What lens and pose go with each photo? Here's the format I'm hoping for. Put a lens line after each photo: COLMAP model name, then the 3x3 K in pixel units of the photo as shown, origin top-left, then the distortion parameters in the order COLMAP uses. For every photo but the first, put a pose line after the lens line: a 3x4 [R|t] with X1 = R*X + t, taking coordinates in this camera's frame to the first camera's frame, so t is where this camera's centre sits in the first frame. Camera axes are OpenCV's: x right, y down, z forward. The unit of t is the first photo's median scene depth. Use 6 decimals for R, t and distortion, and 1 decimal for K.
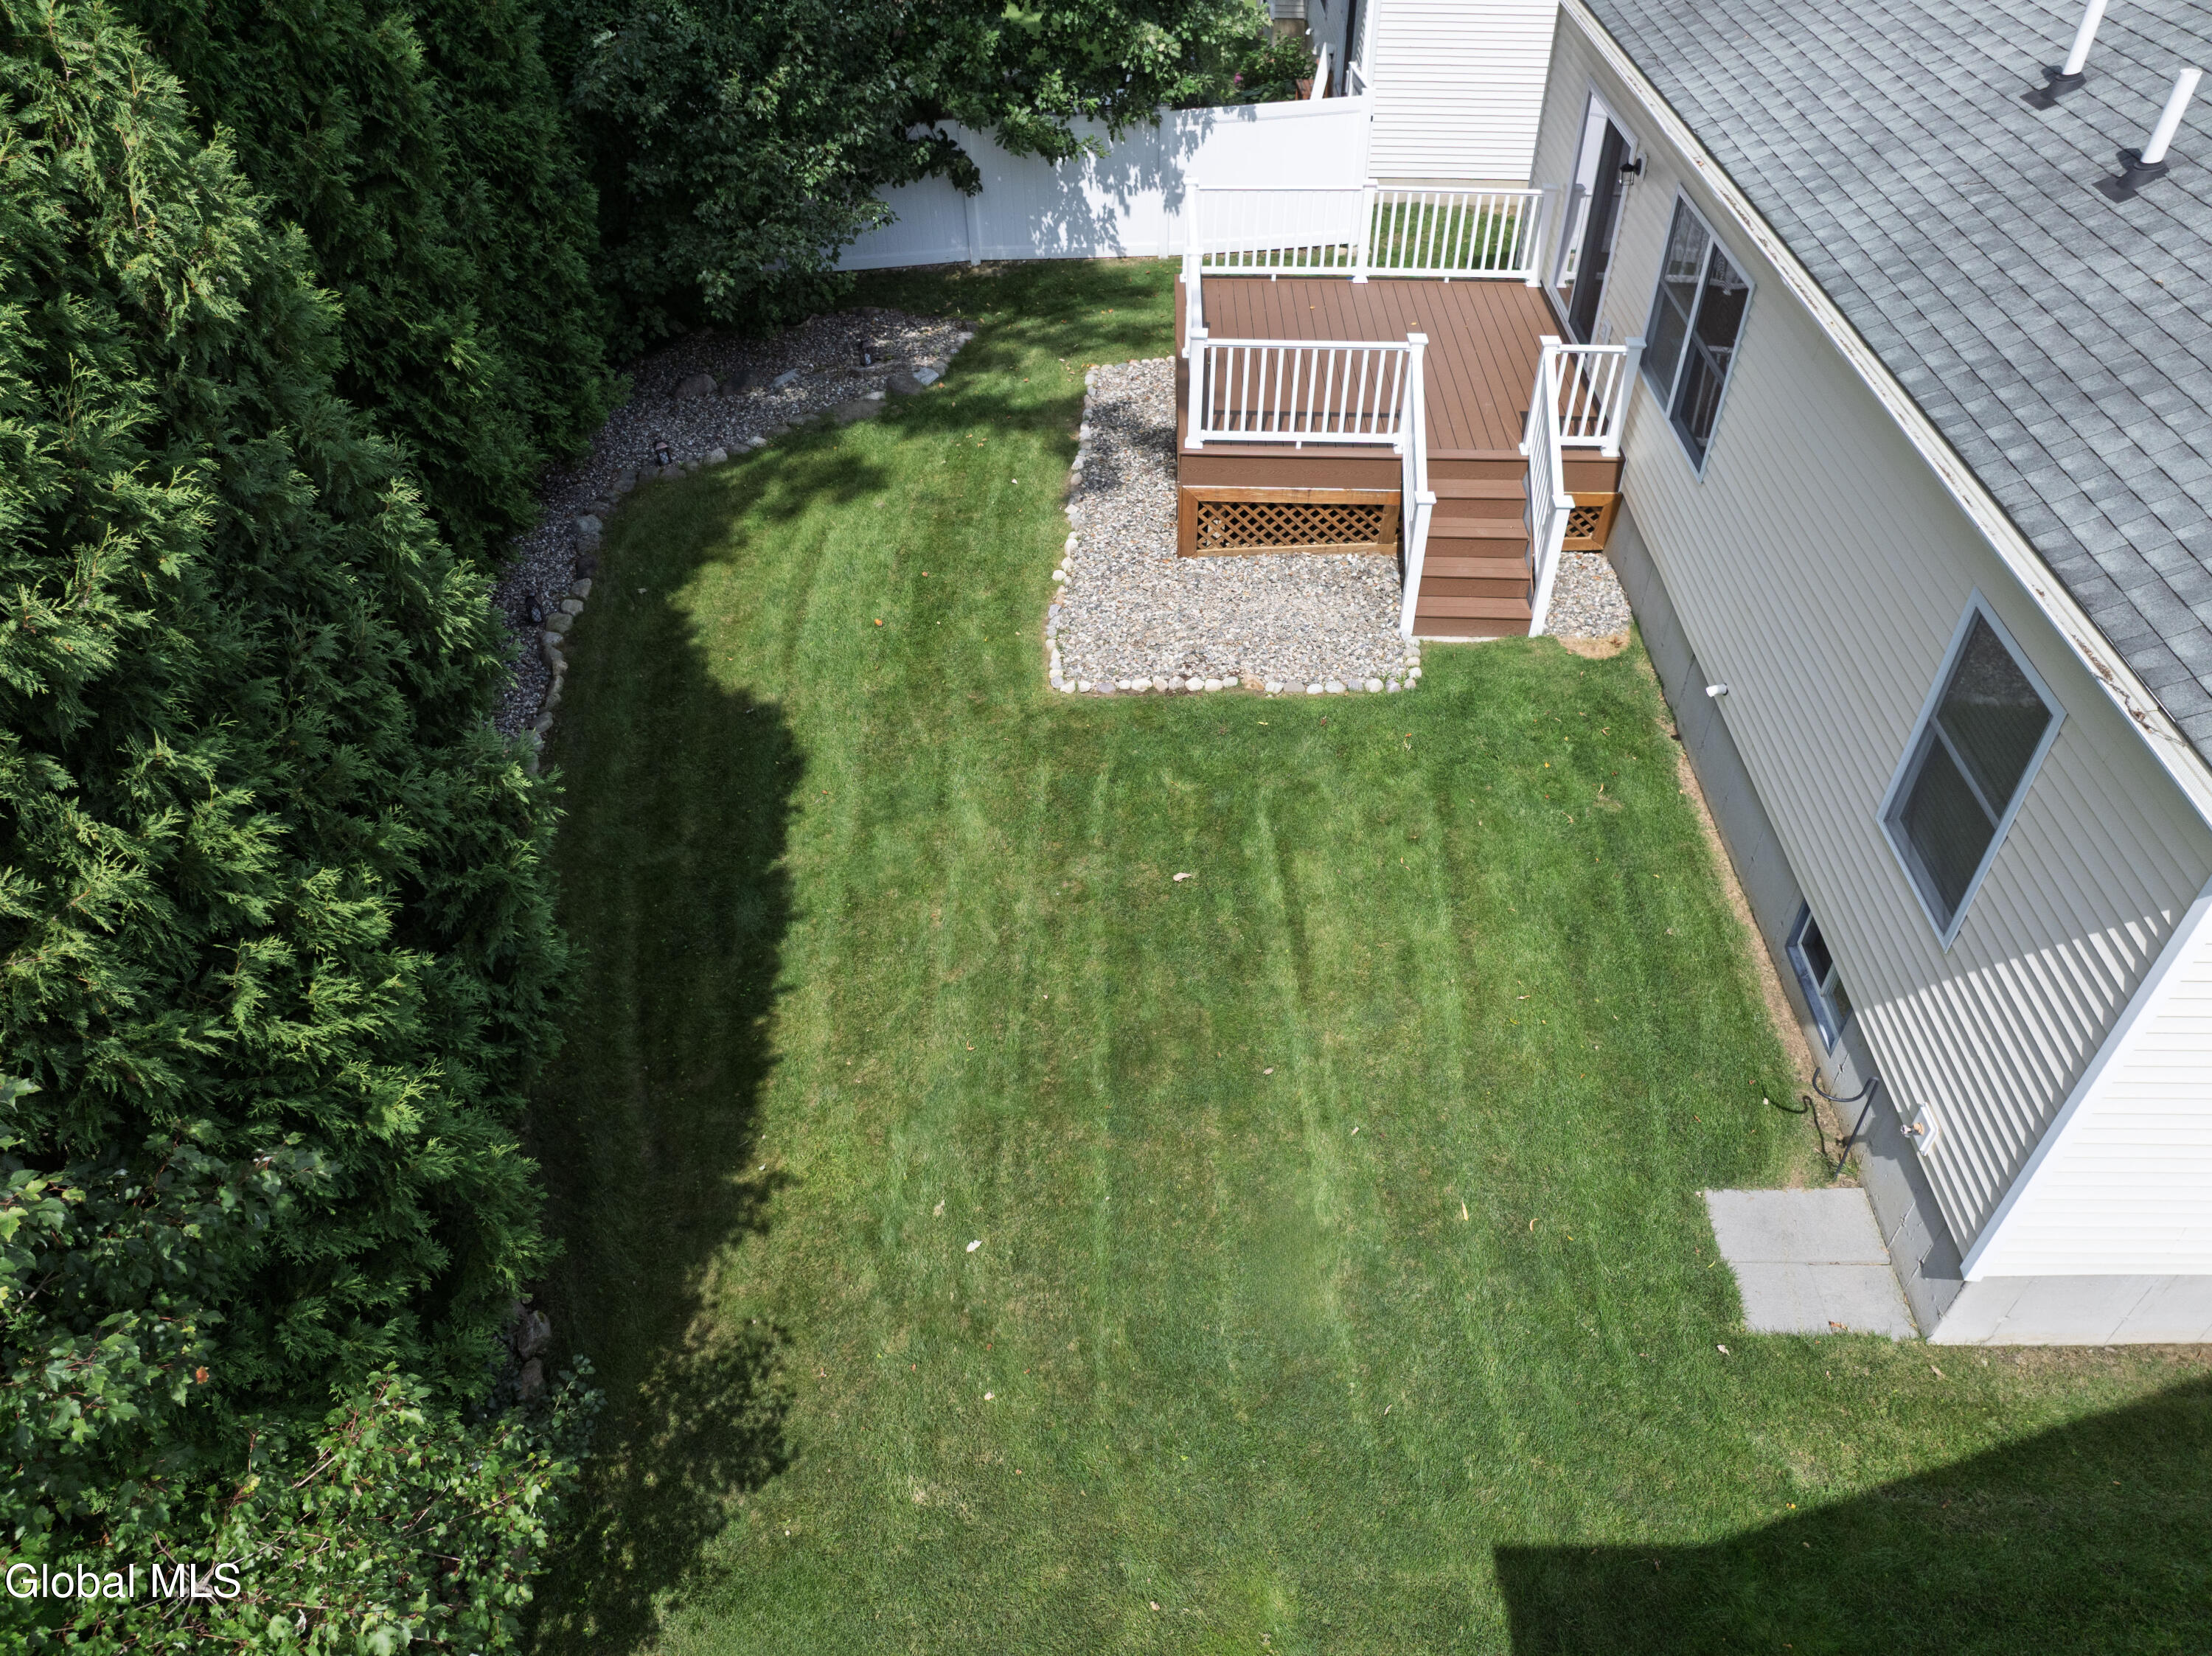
lens RADIAL K [[1547.3, 0, 1106.0], [0, 1547.3, 828.0], [0, 0, 1]] dist [-0.060085, -0.000428]
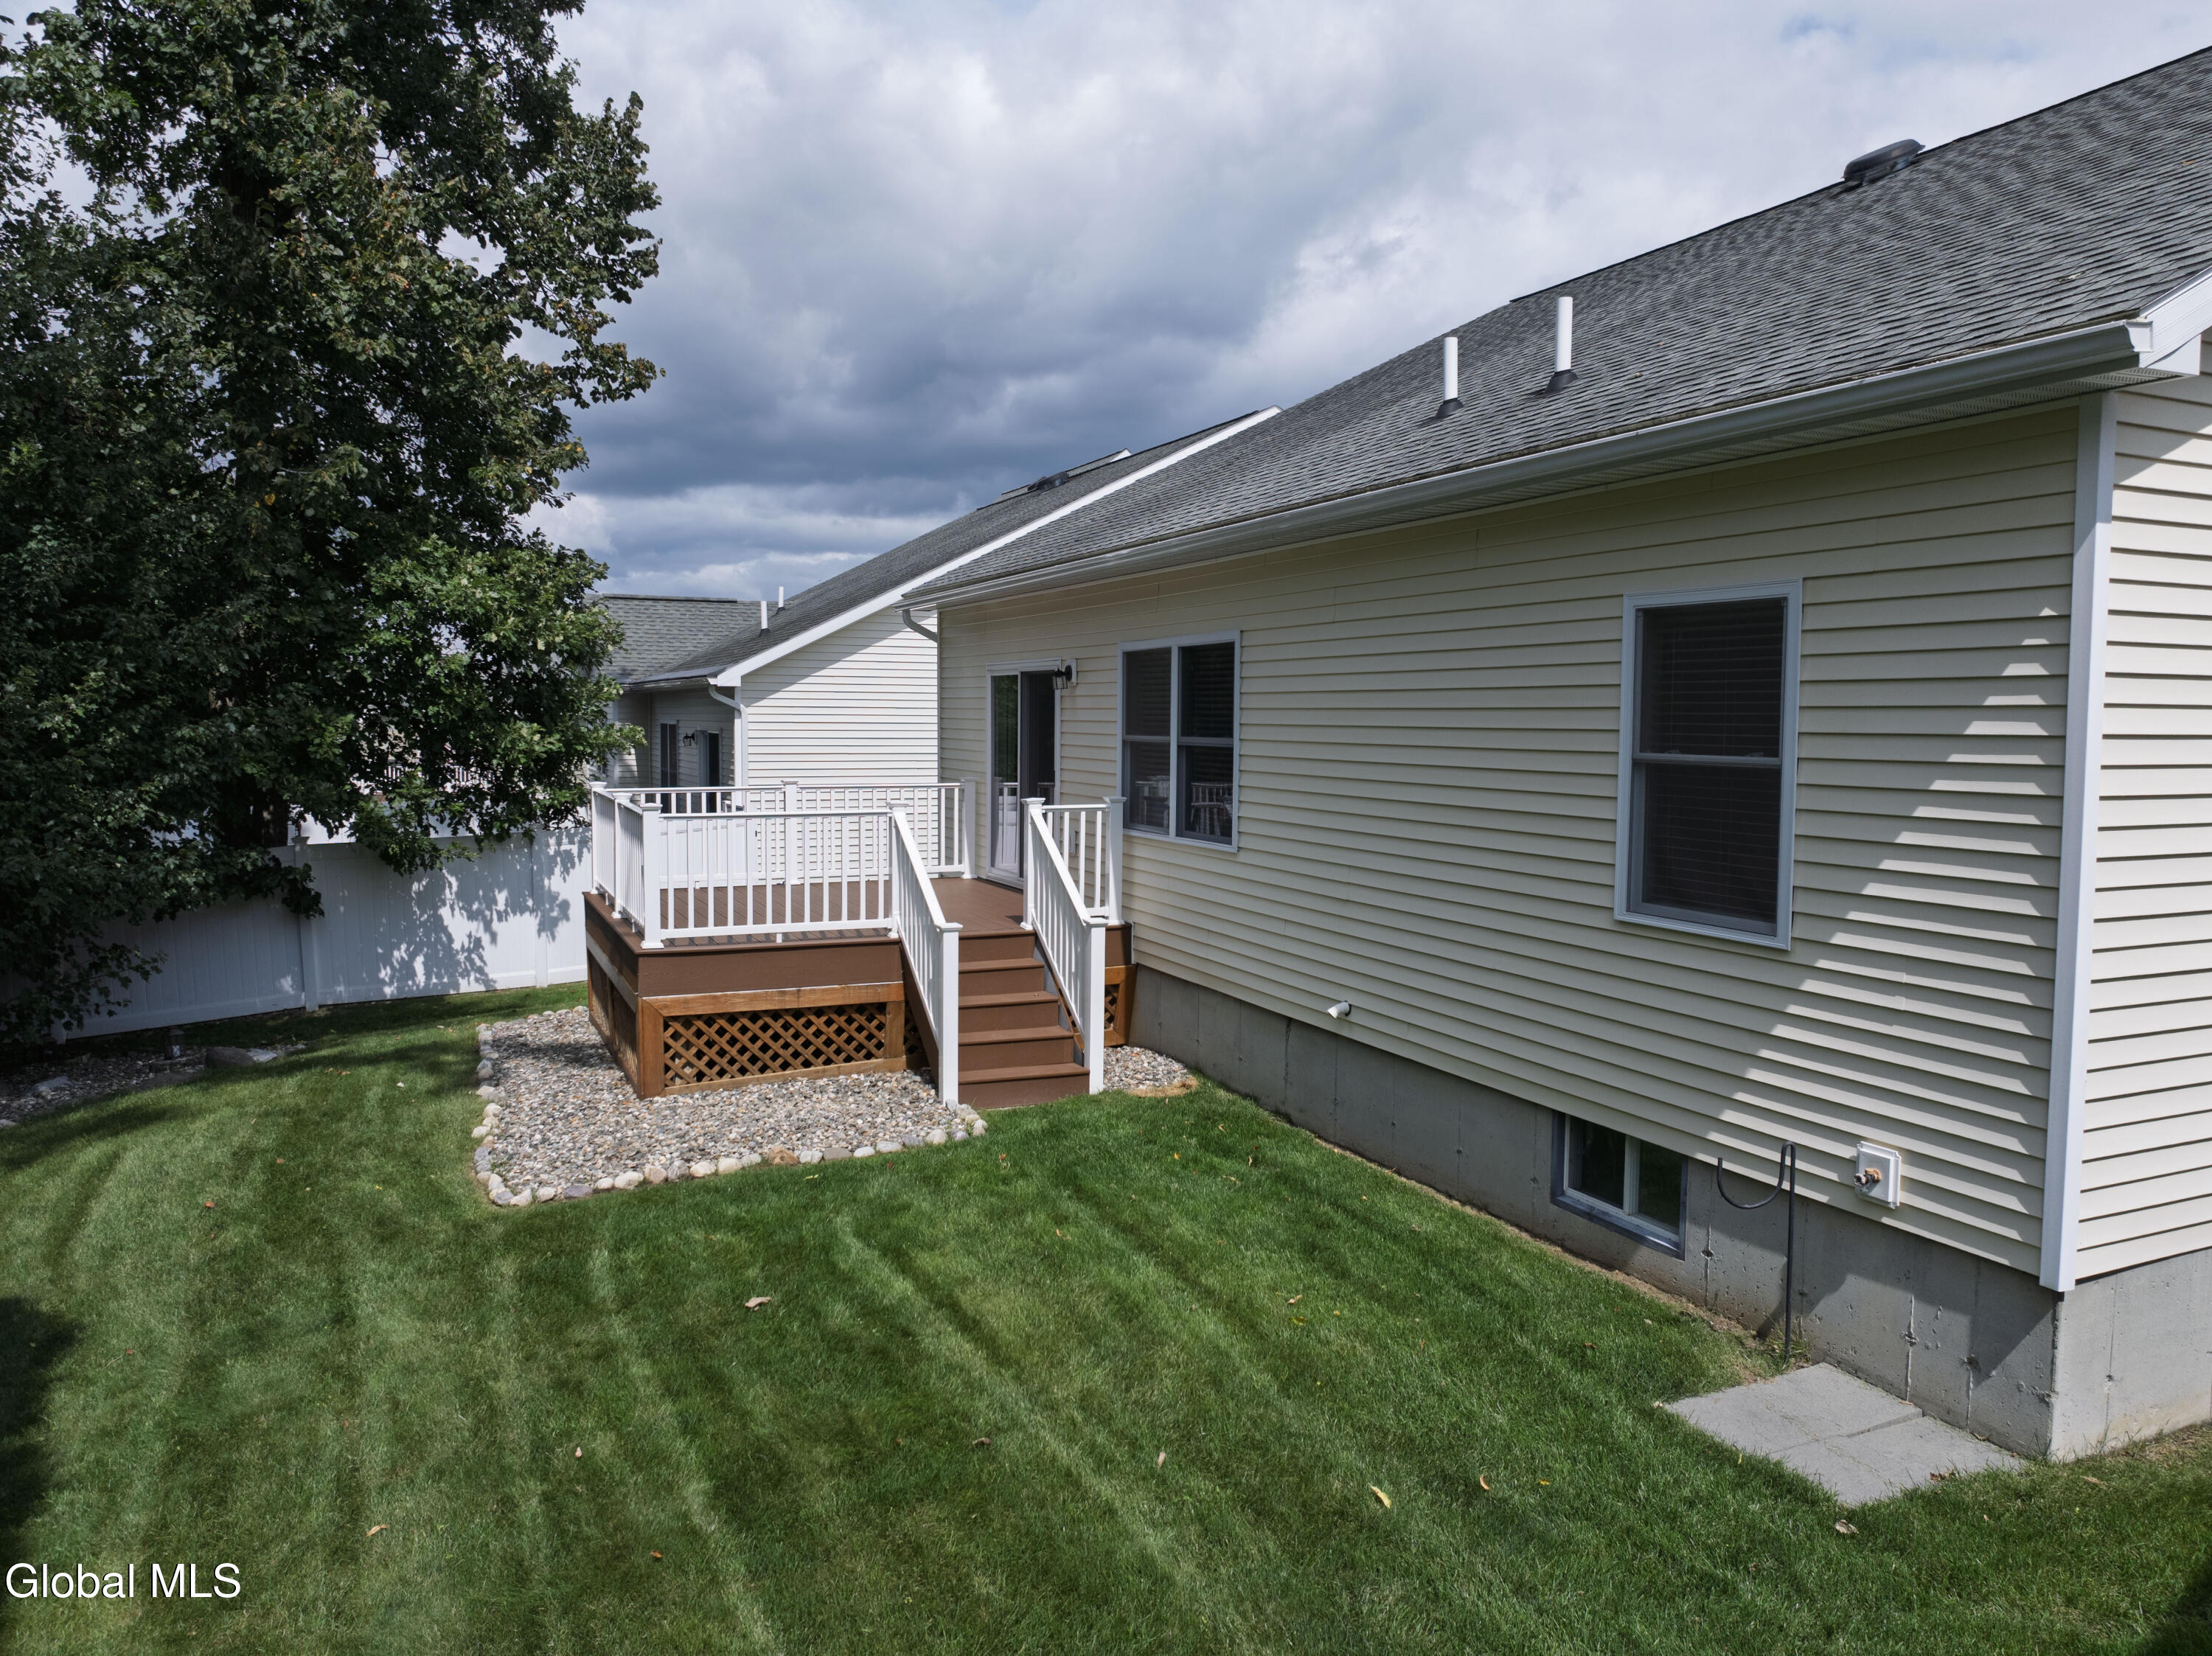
lens RADIAL K [[1551.9, 0, 1106.0], [0, 1551.9, 828.0], [0, 0, 1]] dist [0.004205, -0.075110]
pose [[0.902639, -0.019606, 0.429951, -0.081182], [0.281659, 0.782259, -0.555643, 0.235355], [-0.325439, 0.622645, 0.711620, 0.294063]]
